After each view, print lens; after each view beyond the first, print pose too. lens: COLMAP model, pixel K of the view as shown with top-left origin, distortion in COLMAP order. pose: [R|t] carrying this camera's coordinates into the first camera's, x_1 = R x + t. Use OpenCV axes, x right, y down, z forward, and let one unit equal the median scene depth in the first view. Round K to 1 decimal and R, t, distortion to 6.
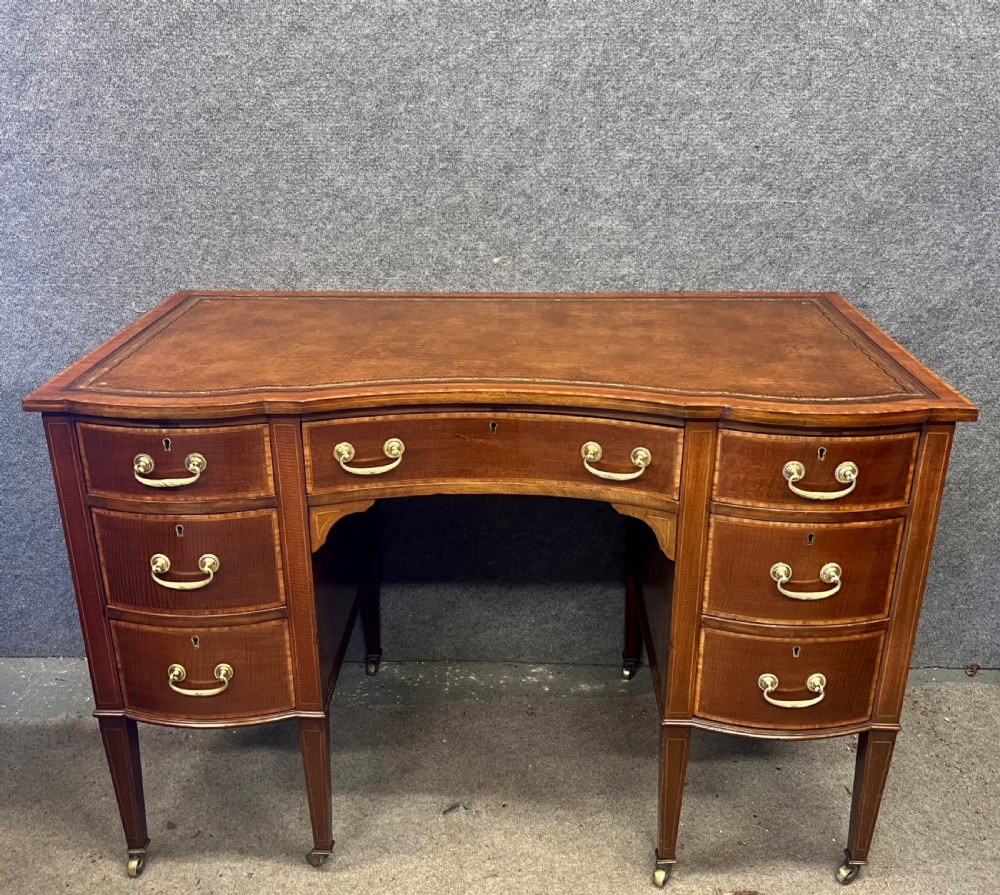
lens RADIAL K [[997.0, 0, 490.9], [0, 997.0, 472.1], [0, 0, 1]] dist [0.019040, 0.000000]
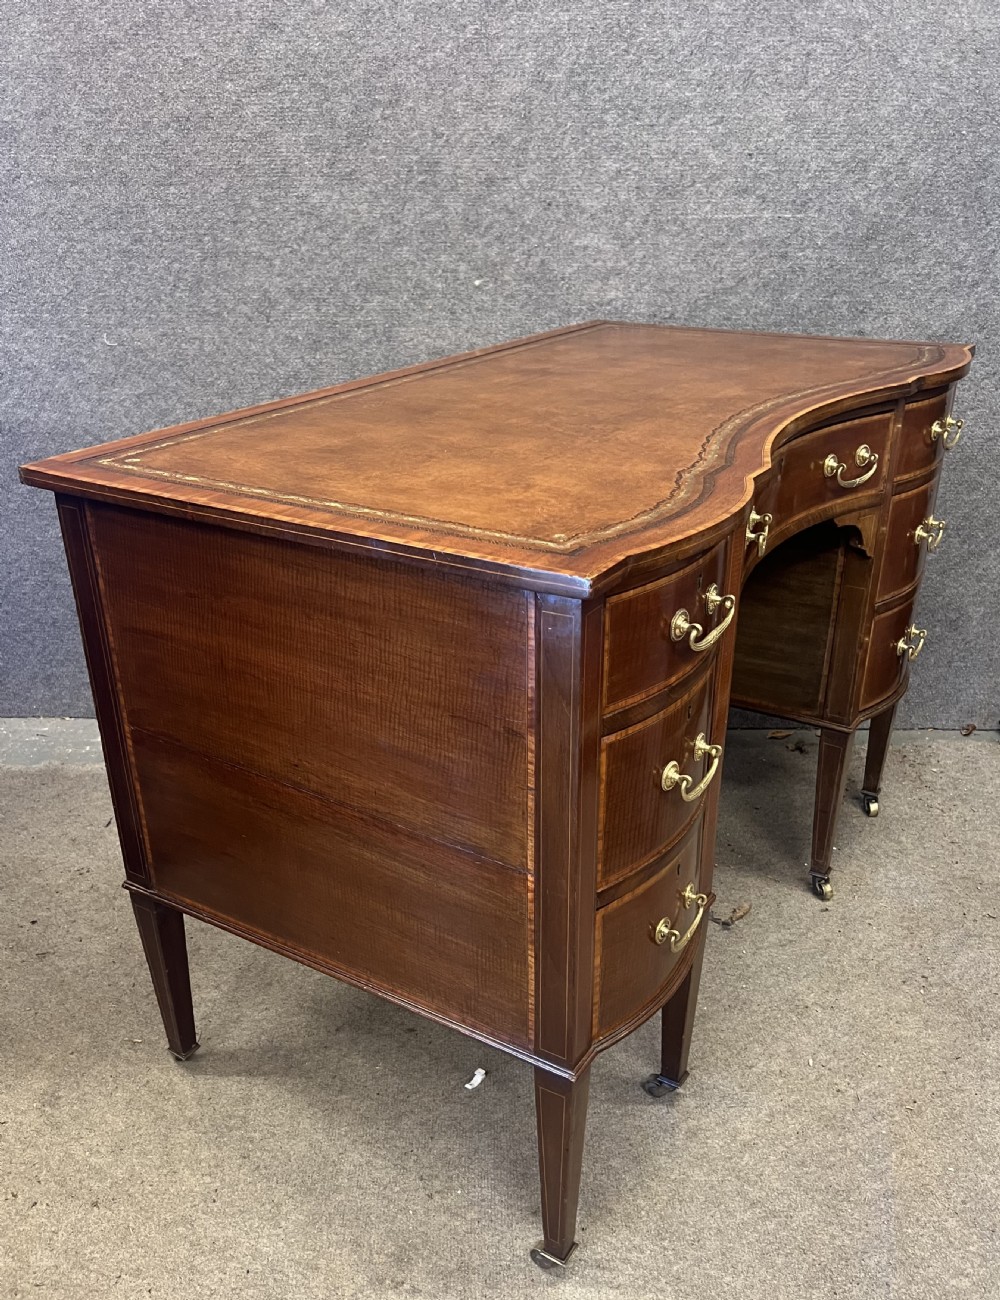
lens RADIAL K [[1109.4, 0, 475.6], [0, 1109.4, 742.7], [0, 0, 1]] dist [0.012517, -0.006914]
pose [[0.999736, 0.004934, -0.022458, 0.031651], [-0.003050, 0.996530, 0.083177, 0.147802], [0.022790, -0.083086, 0.996282, -0.110239]]
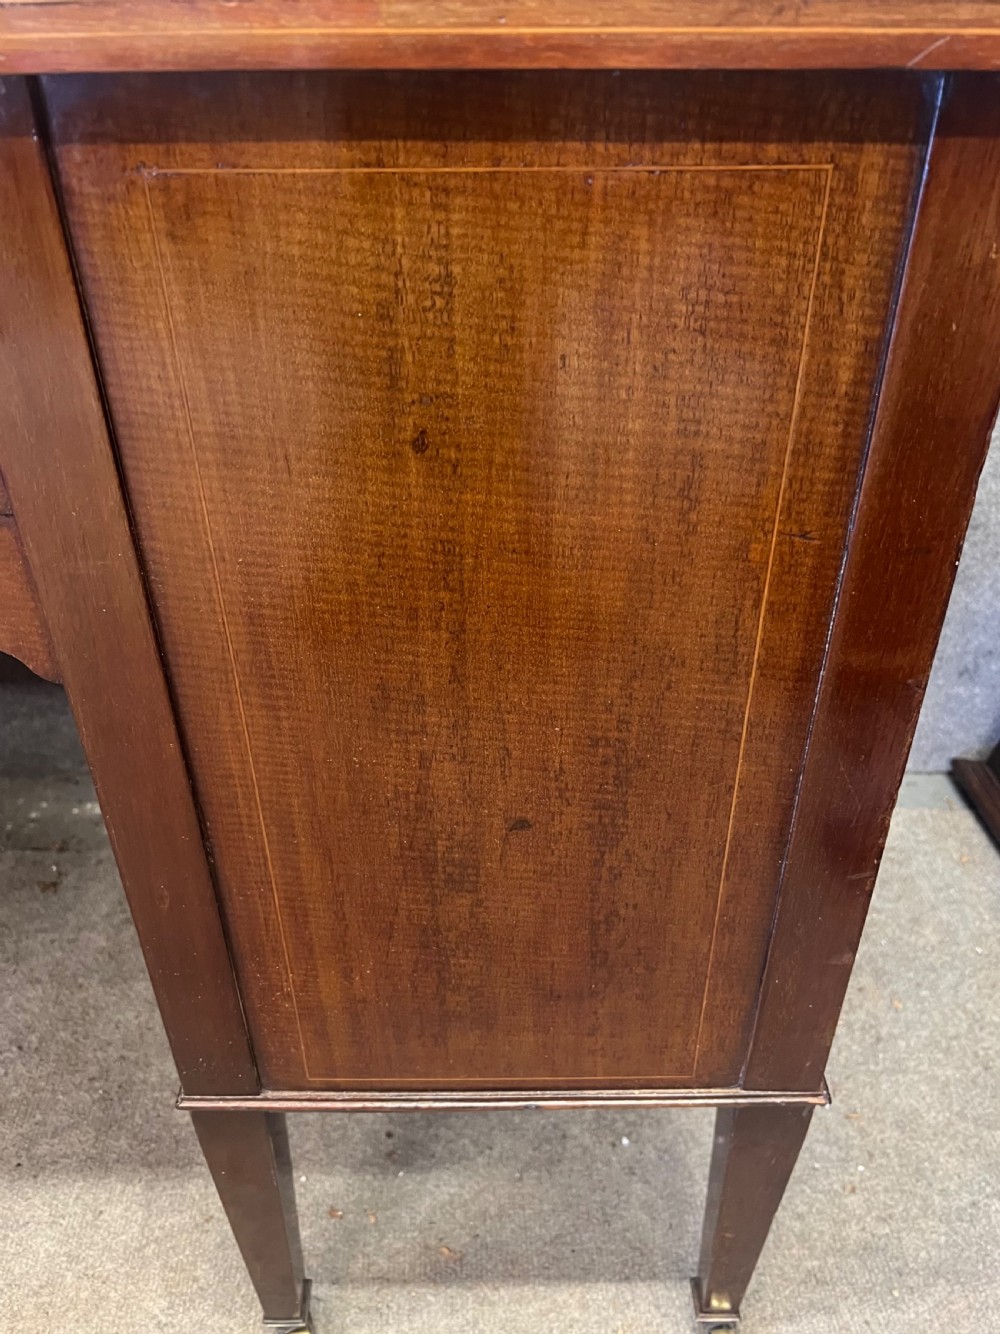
lens RADIAL K [[1062.1, 0, 490.6], [0, 1062.1, 669.7], [0, 0, 1]] dist [0.027637, -0.038439]
pose [[0.999791, -0.015405, 0.013415, 0.306993], [0.012343, 0.978849, 0.204211, 0.021777], [-0.016277, -0.204003, 0.978835, 0.540819]]
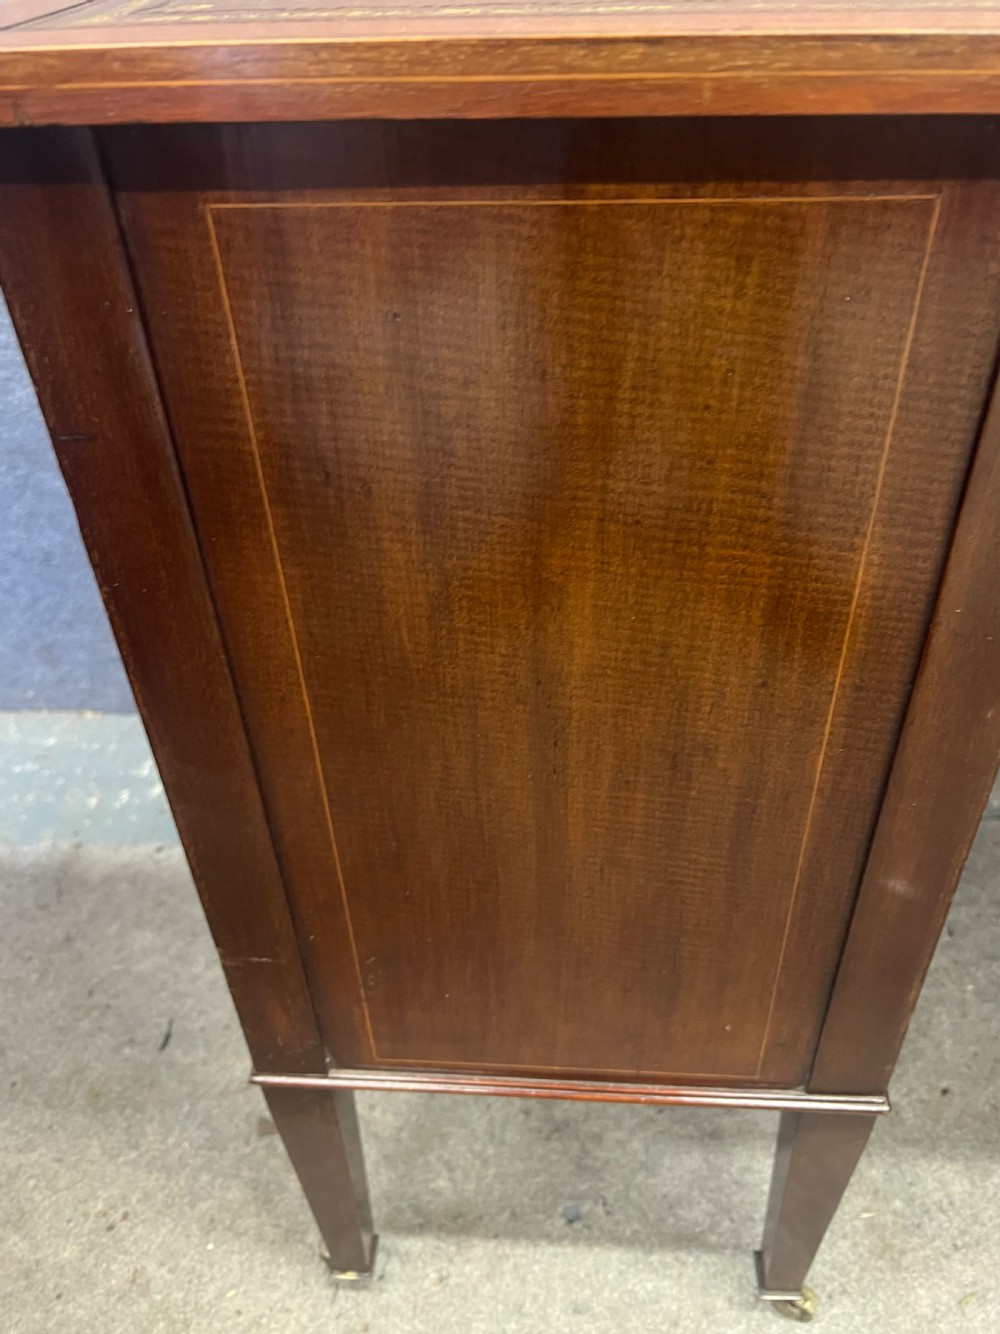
lens RADIAL K [[1062.1, 0, 521.4], [0, 1062.1, 675.3], [0, 0, 1]] dist [0.027637, -0.038439]
pose [[0.999060, 0.013746, -0.041117, -0.174160], [-0.001749, 0.960412, 0.278578, -0.002093], [0.043318, -0.278244, 0.959533, 0.560894]]
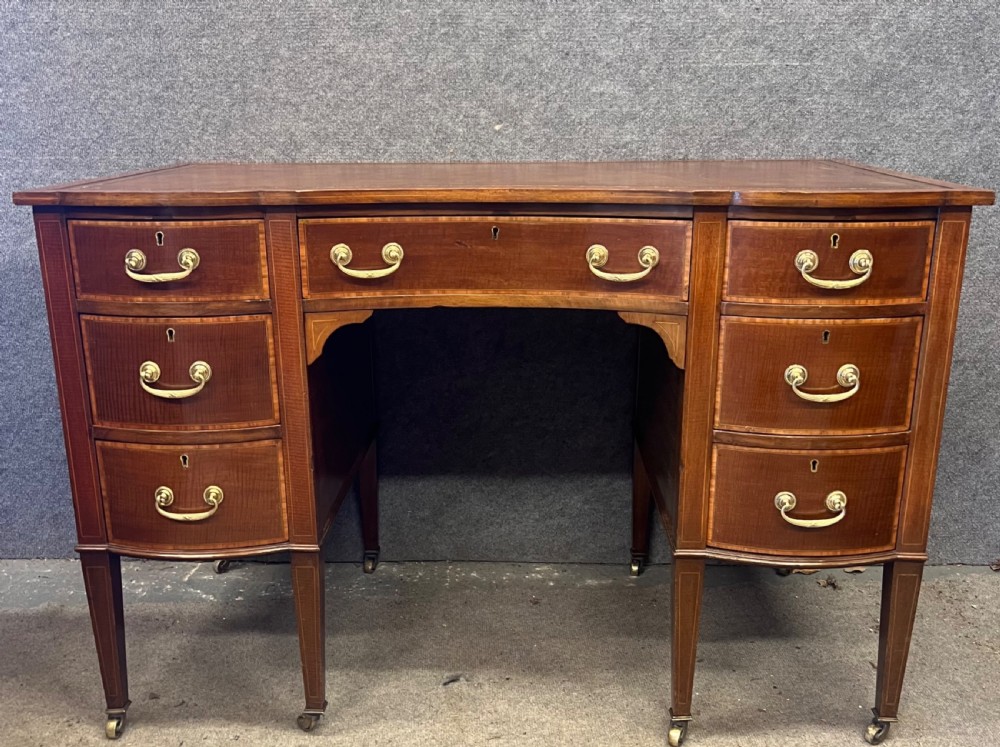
lens RADIAL K [[1008.2, 0, 486.9], [0, 1008.2, 414.9], [0, 0, 1]] dist [0.015892, 0.000000]
pose [[0.999983, -0.002568, -0.005169, -0.000855], [0.002056, 0.995306, -0.096758, 0.179937], [0.005393, 0.096746, 0.995295, 0.029676]]
